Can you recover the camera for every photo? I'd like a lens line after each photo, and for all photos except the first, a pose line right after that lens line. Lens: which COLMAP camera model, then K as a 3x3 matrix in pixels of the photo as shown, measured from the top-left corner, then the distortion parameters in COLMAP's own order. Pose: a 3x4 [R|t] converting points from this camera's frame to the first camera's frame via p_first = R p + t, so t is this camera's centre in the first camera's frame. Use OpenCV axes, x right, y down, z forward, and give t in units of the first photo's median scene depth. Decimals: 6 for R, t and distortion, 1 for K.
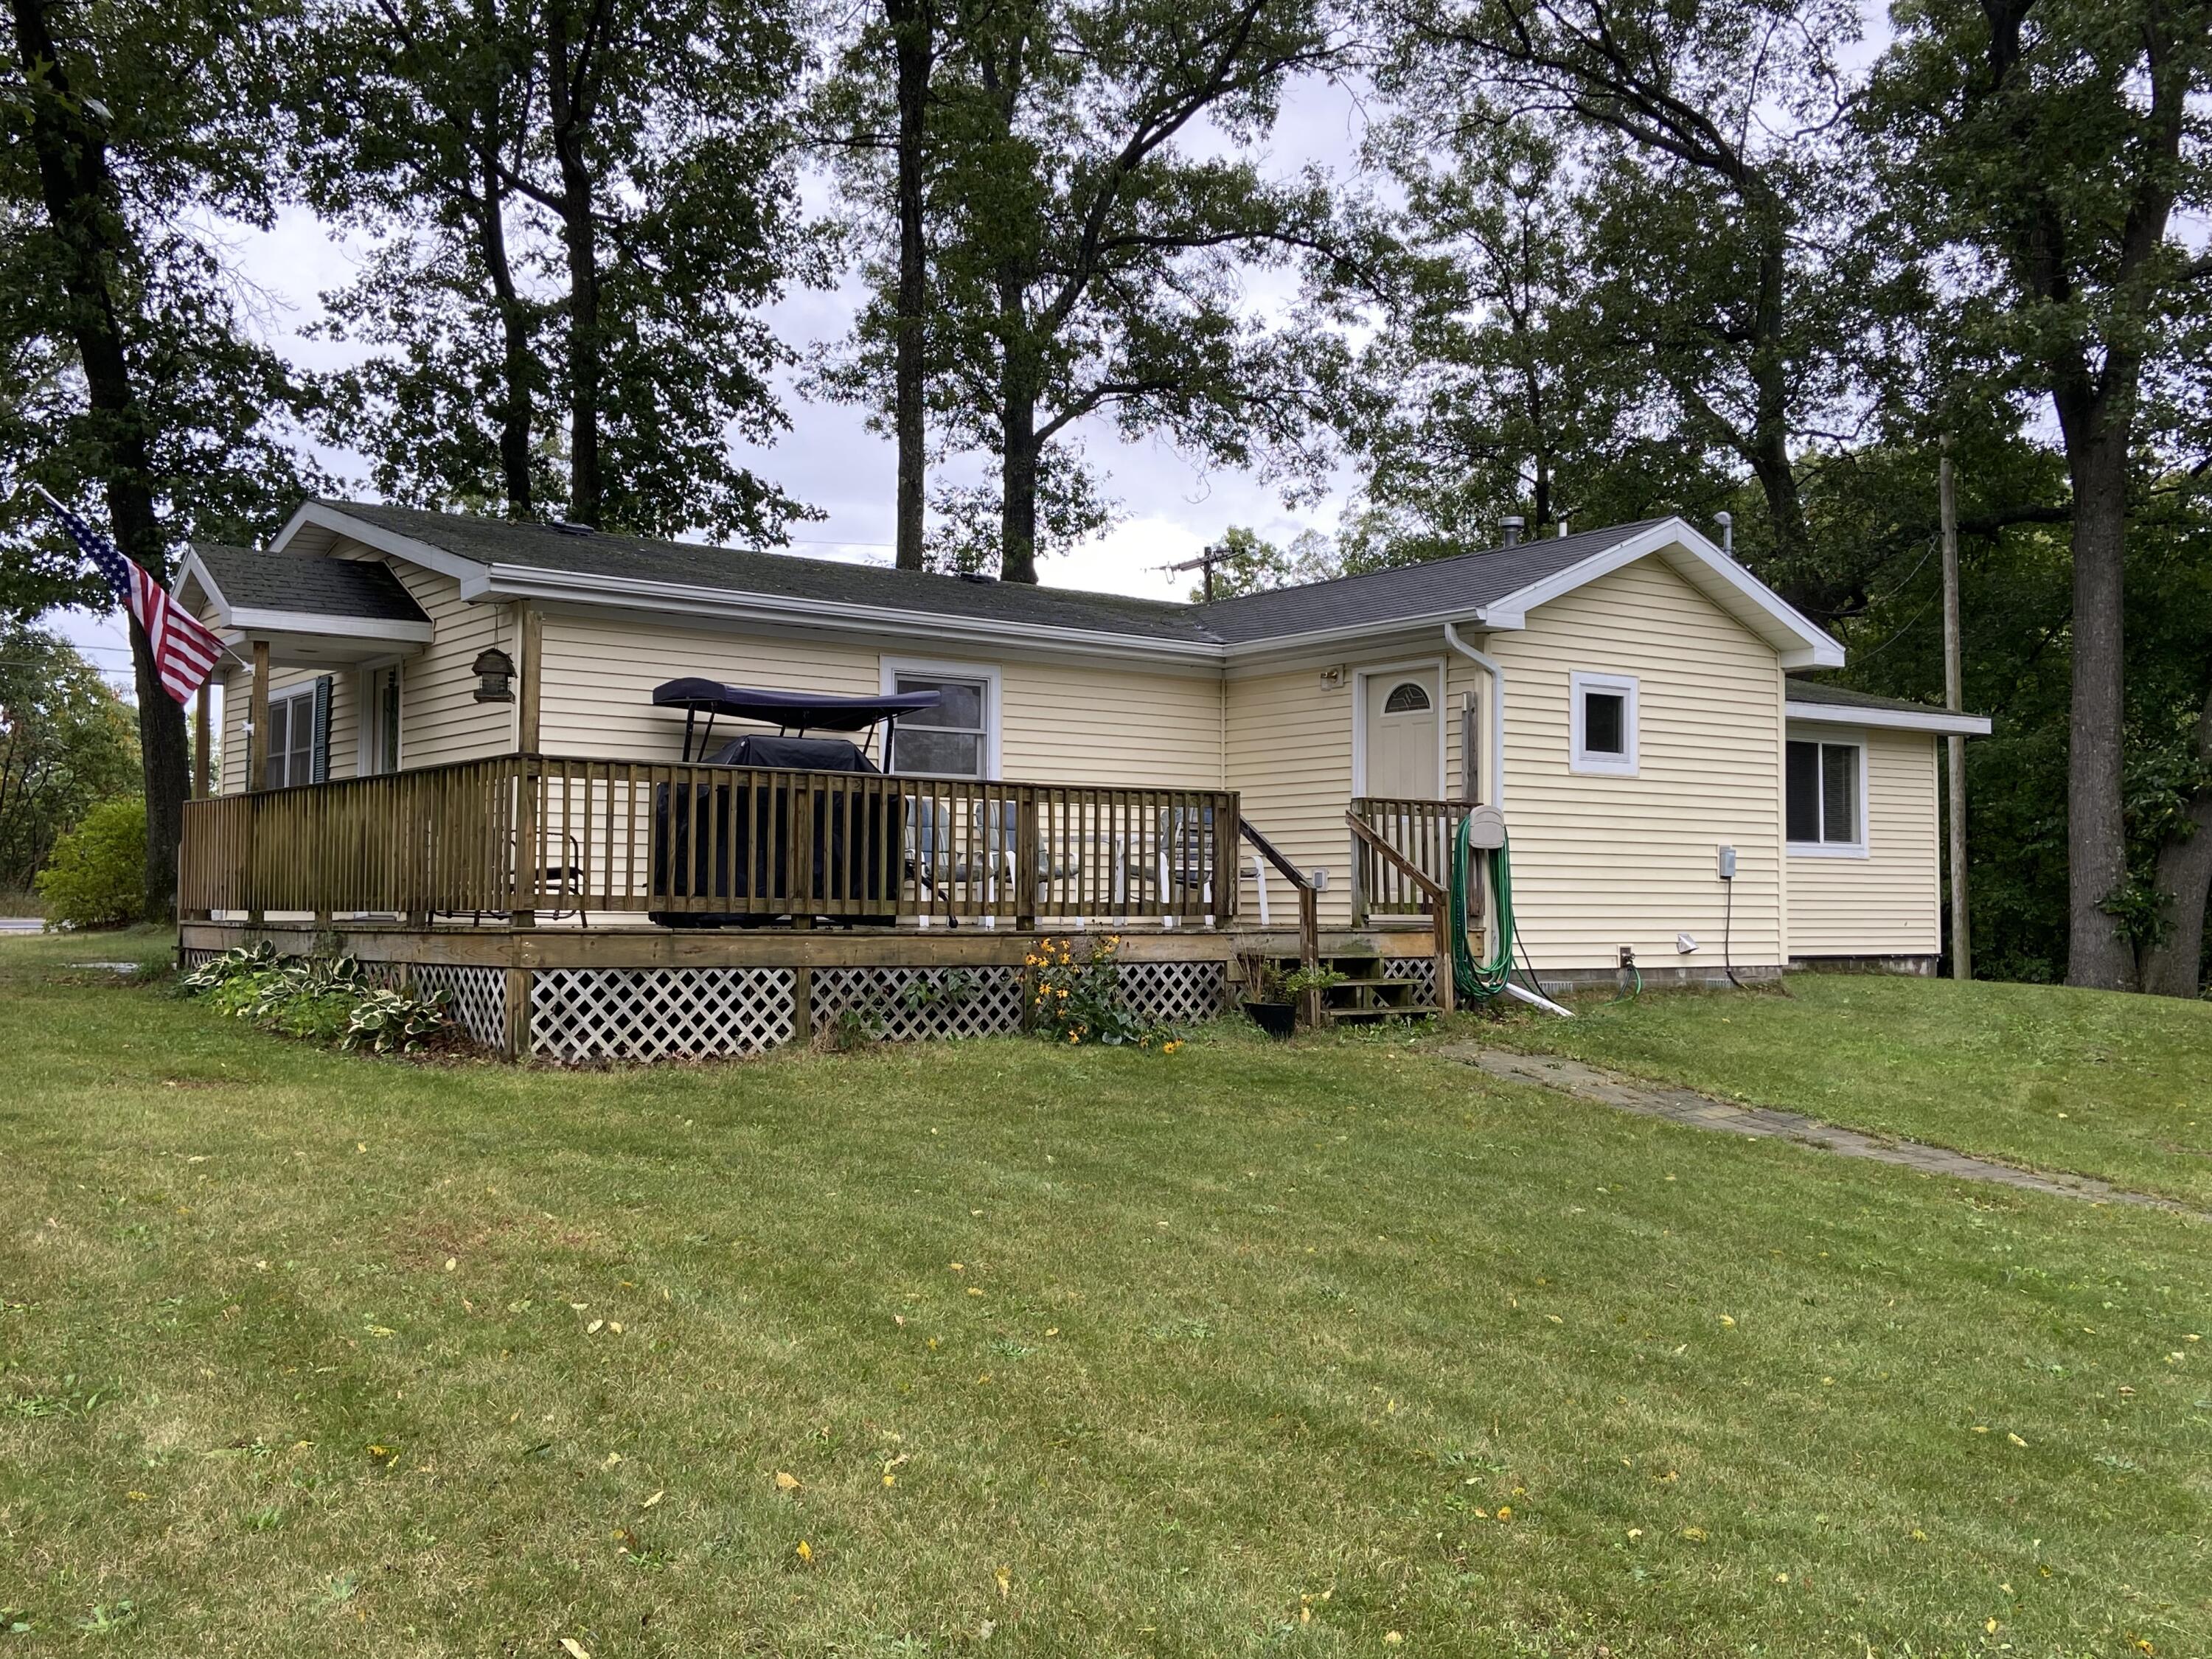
lens RADIAL K [[2131.3, 0, 1105.7], [0, 2131.3, 828.6], [0, 0, 1]] dist [0.042438, 0.000000]
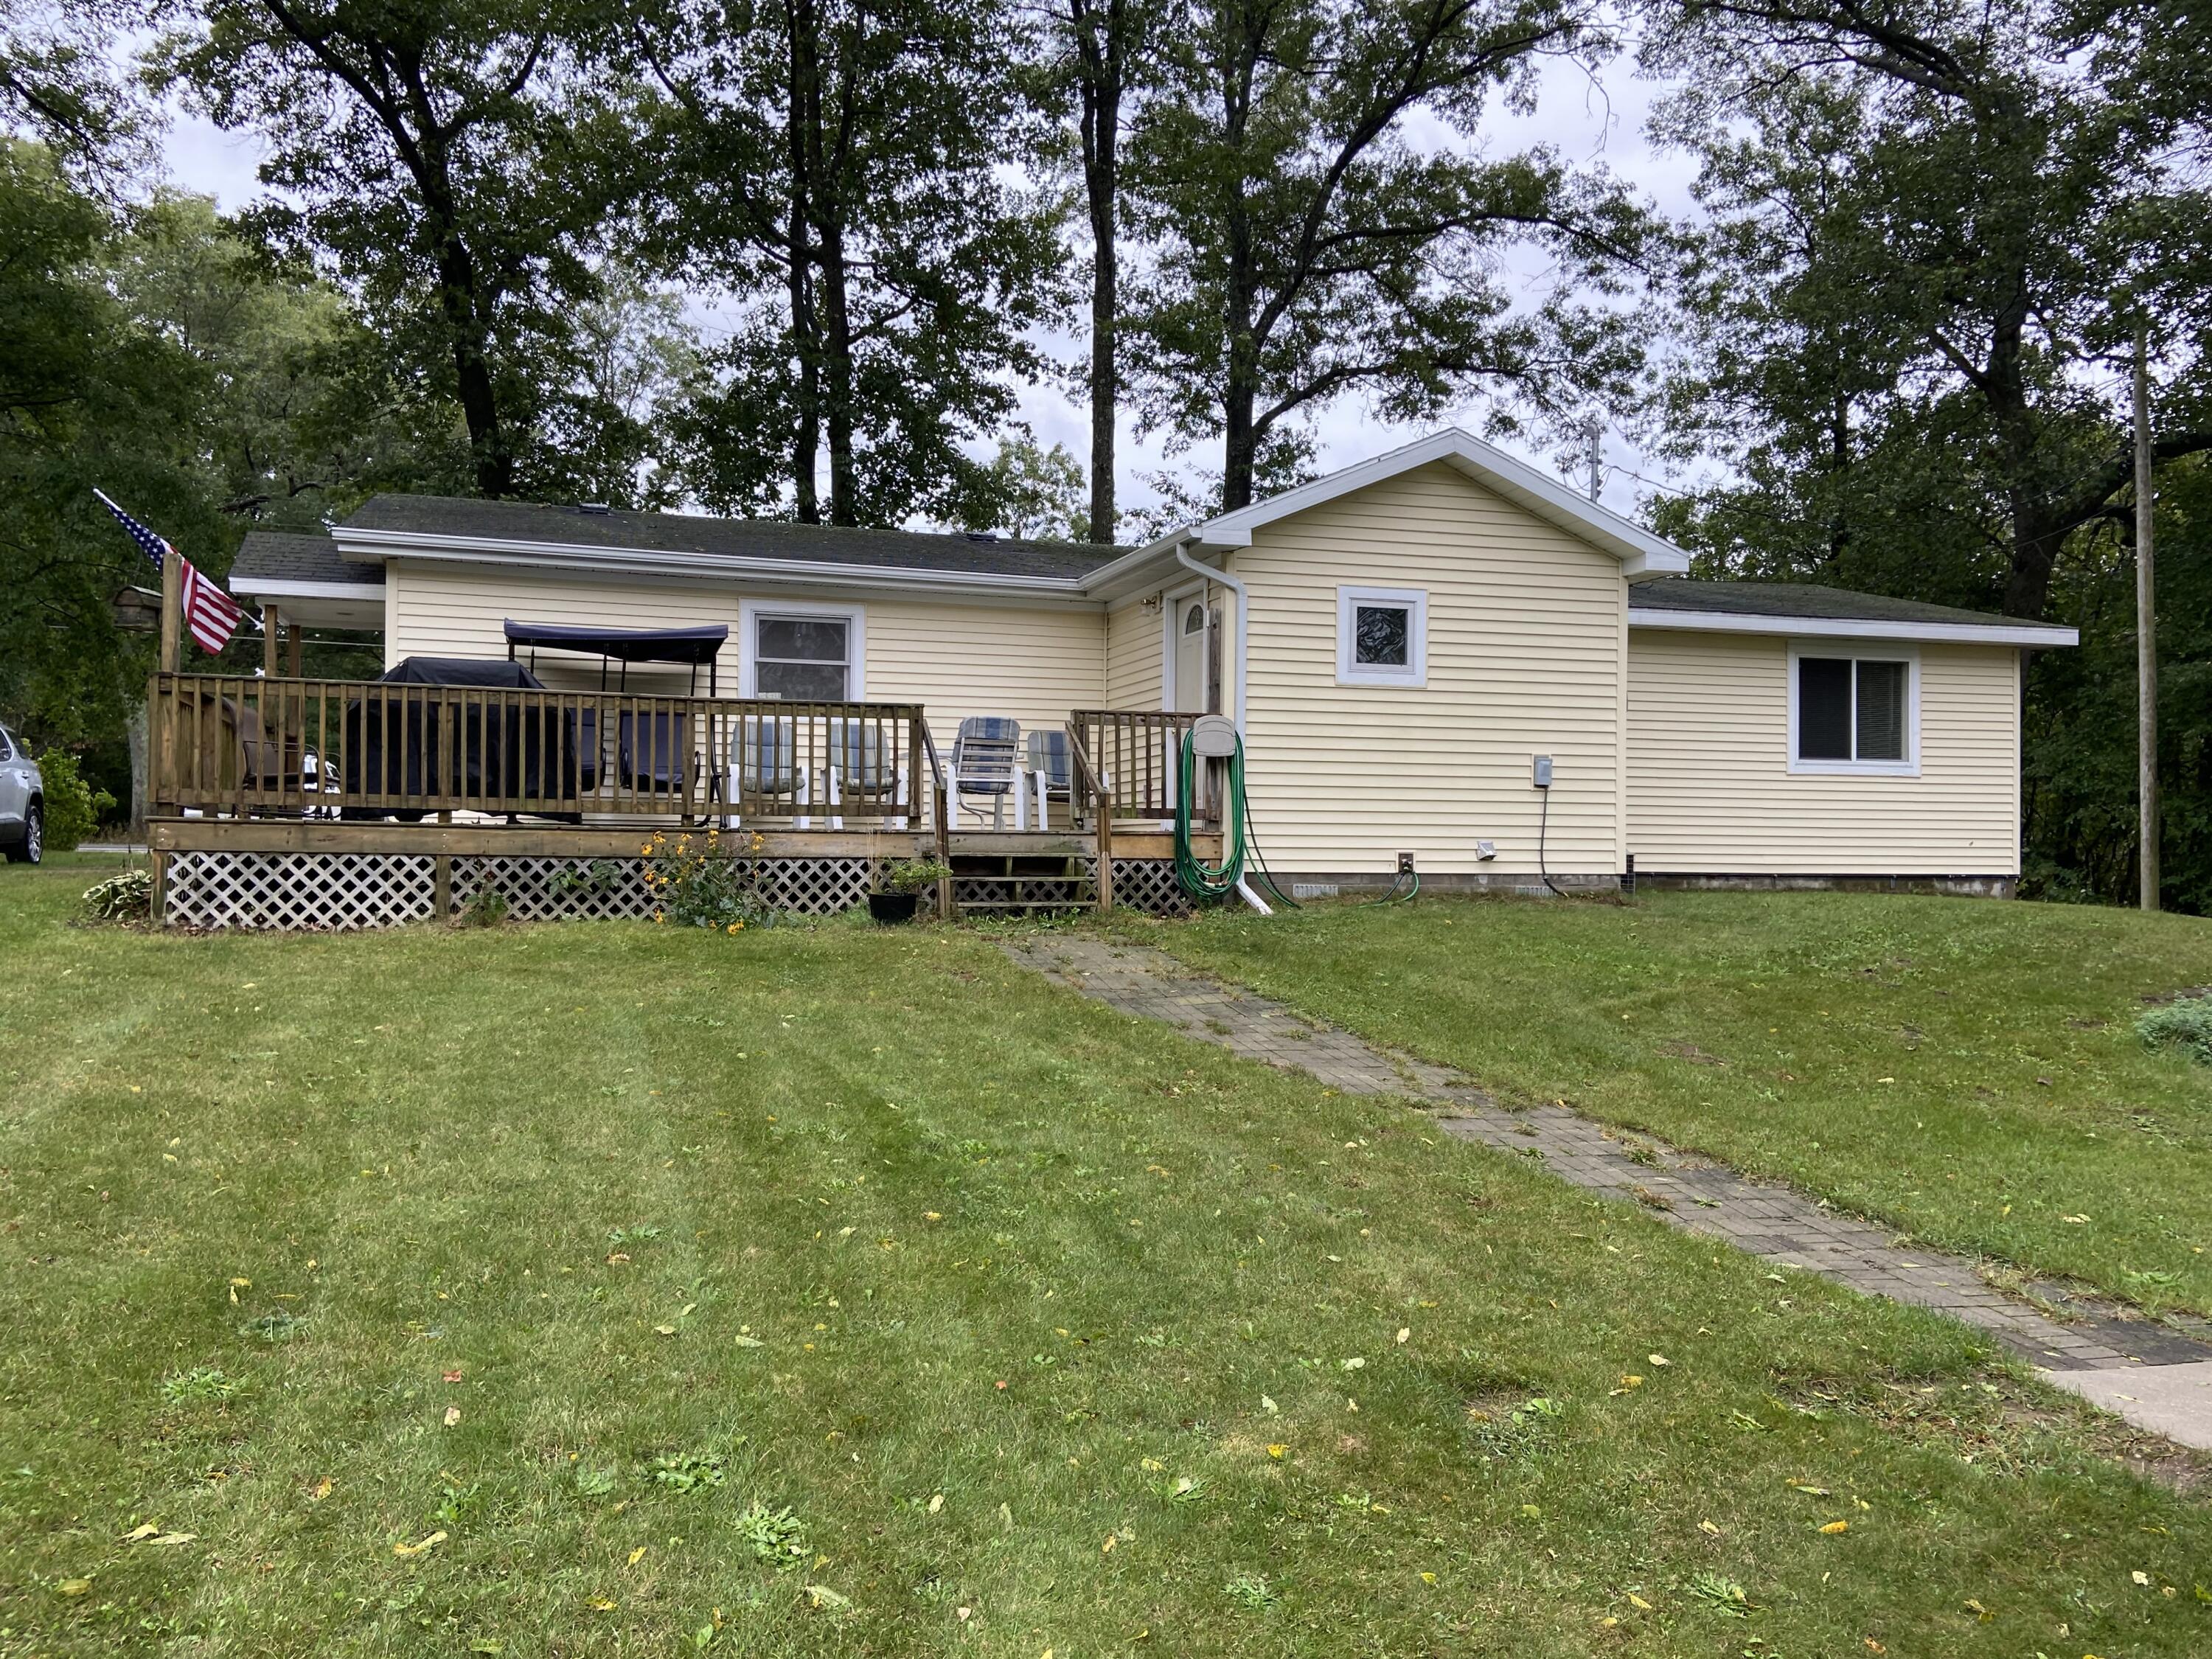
lens RADIAL K [[1773.3, 0, 1106.8], [0, 1773.3, 835.0], [0, 0, 1]] dist [0.051874, -0.015303]
pose [[0.944947, 0.001327, -0.327222, 0.449464], [0.007793, 0.999617, 0.026560, 0.026499], [0.327132, -0.027648, 0.944574, 0.167836]]
